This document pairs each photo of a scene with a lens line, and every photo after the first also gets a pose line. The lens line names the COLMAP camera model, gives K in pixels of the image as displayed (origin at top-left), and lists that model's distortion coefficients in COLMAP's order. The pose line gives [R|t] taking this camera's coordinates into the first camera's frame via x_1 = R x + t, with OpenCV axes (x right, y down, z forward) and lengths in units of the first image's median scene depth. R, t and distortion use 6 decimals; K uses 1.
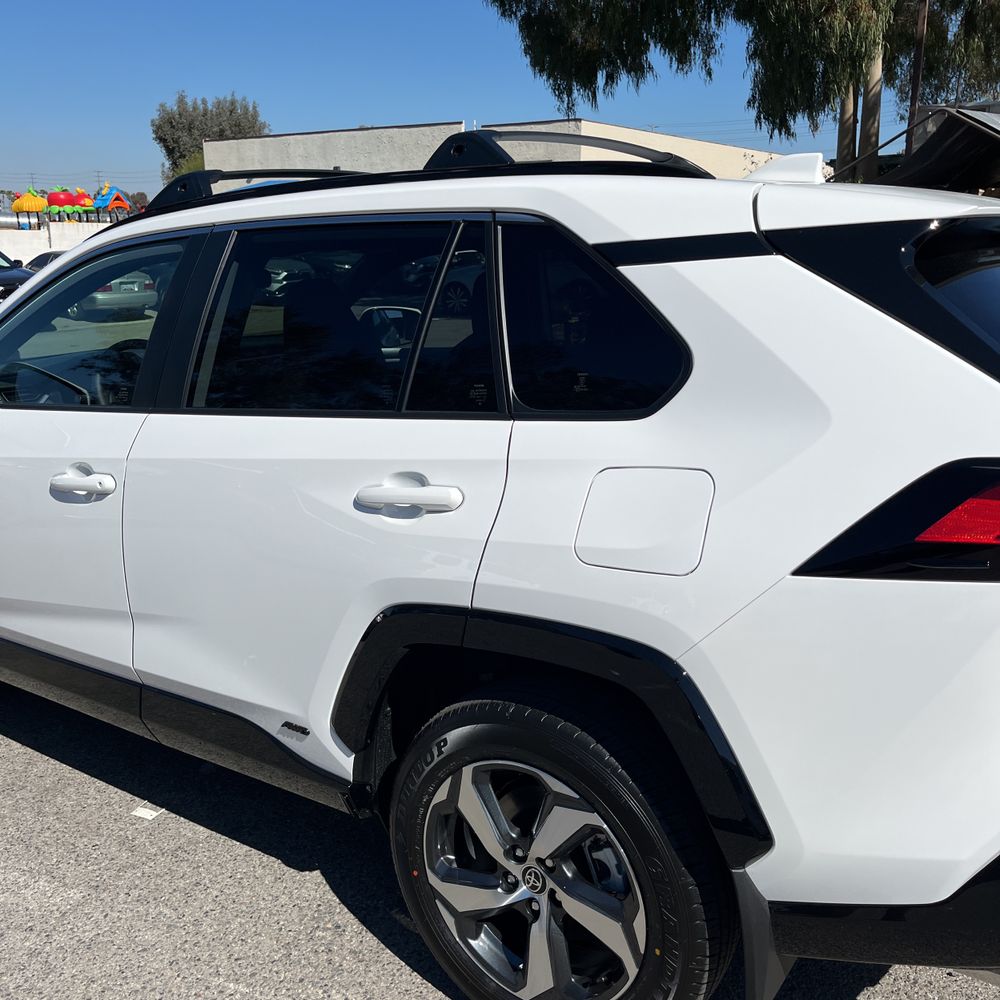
lens RADIAL K [[1021.3, 0, 500.0], [0, 1021.3, 500.0], [0, 0, 1]] dist [0.039938, -0.050444]
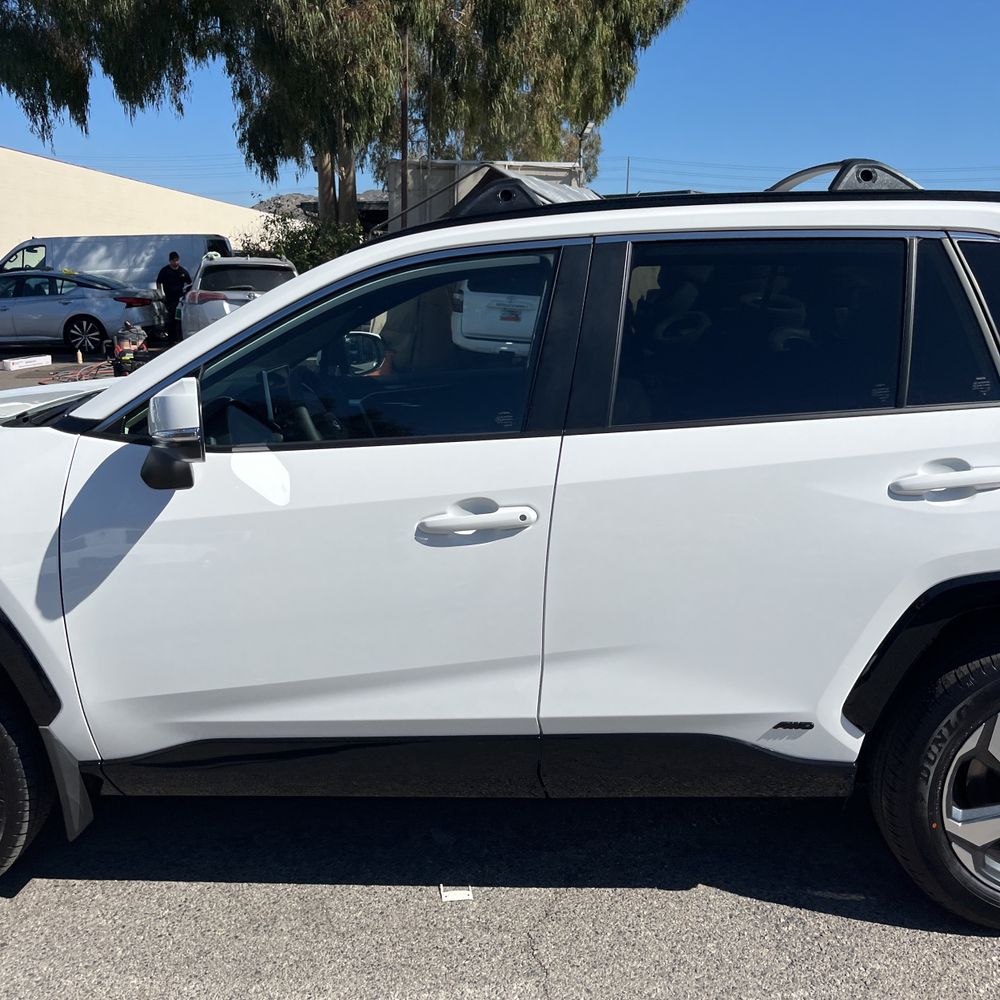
lens RADIAL K [[1021.3, 0, 500.0], [0, 1021.3, 500.0], [0, 0, 1]] dist [0.039938, -0.050444]
pose [[0.841682, -0.100141, 0.530606, -1.028246], [0.119742, 0.992802, -0.002572, -0.035543], [-0.526529, 0.065701, 0.847615, 0.290108]]
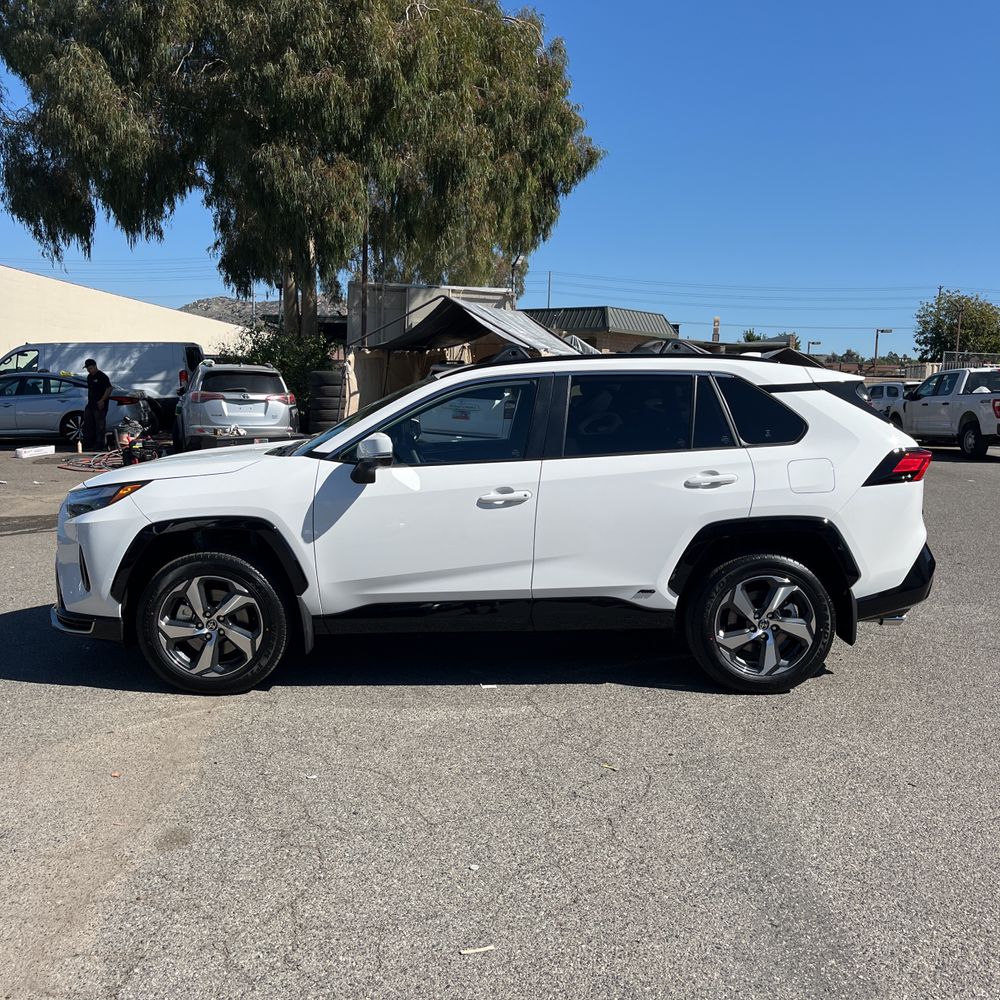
lens RADIAL K [[1021.3, 0, 500.0], [0, 1021.3, 500.0], [0, 0, 1]] dist [0.039938, -0.050444]
pose [[0.799422, -0.044149, 0.599145, -1.913553], [0.122972, 0.988205, -0.091260, 0.200924], [-0.588049, 0.146633, 0.795422, -0.671653]]
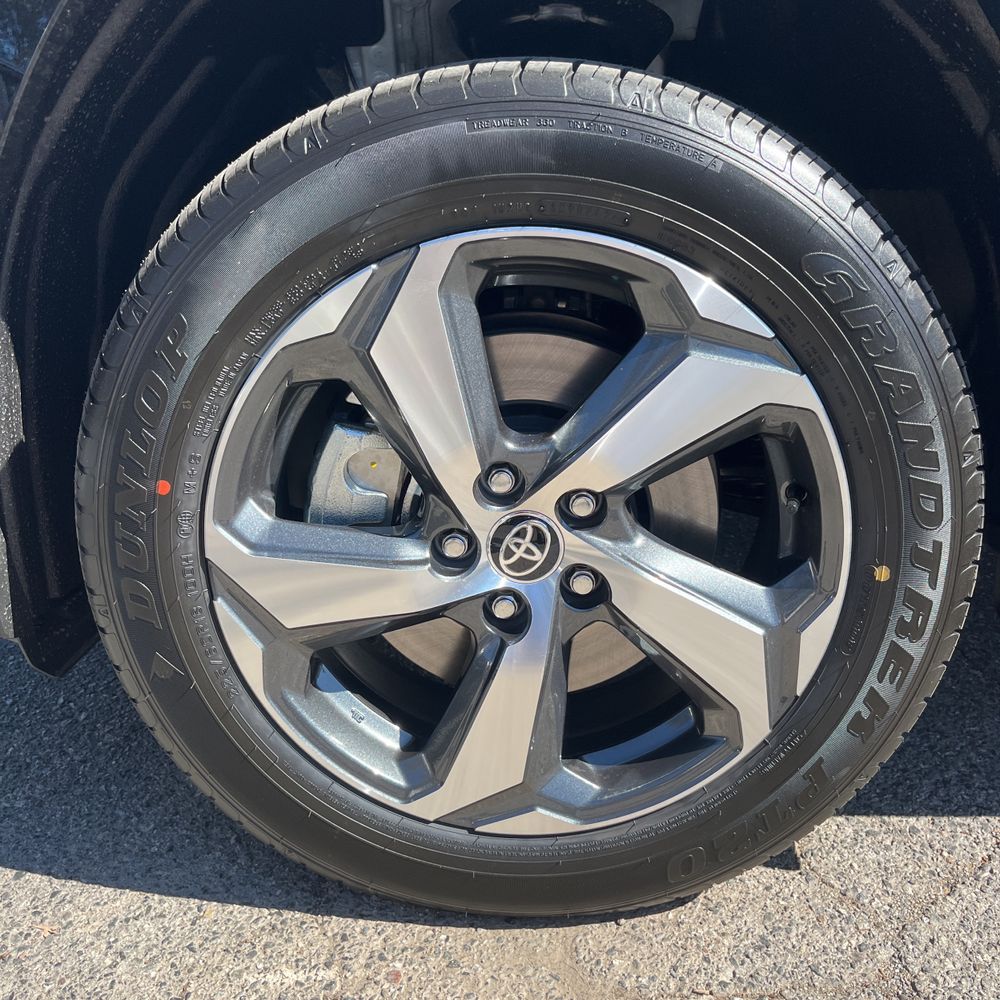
lens RADIAL K [[1021.3, 0, 500.0], [0, 1021.3, 500.0], [0, 0, 1]] dist [0.039938, -0.050444]
pose [[0.832830, -0.165683, 0.528150, -1.246443], [0.141969, 0.986172, 0.085498, 0.136205], [-0.535013, 0.003776, 0.844836, 1.334808]]
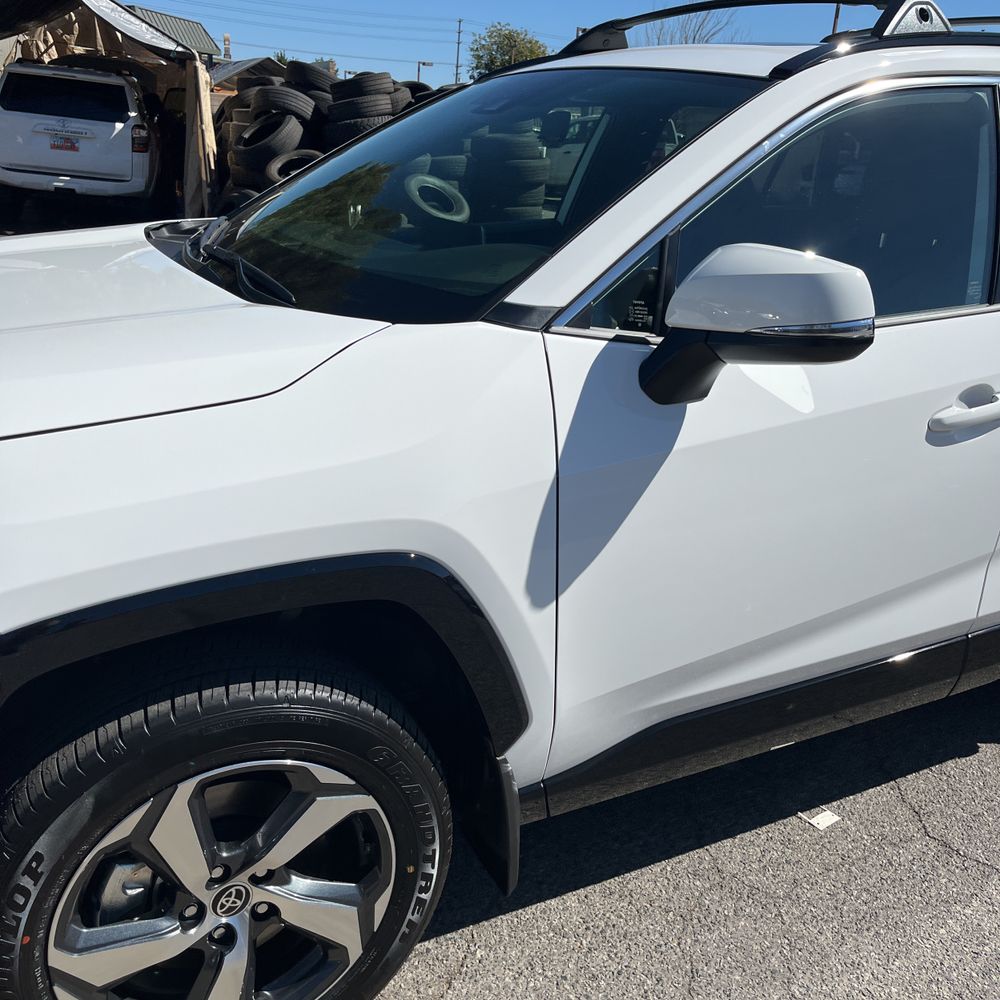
lens RADIAL K [[1021.3, 0, 500.0], [0, 1021.3, 500.0], [0, 0, 1]] dist [0.039938, -0.050444]
pose [[0.453506, -0.262769, 0.851637, -1.489765], [0.154742, 0.964251, 0.215114, -0.208192], [-0.877717, 0.034228, 0.477955, 1.140108]]
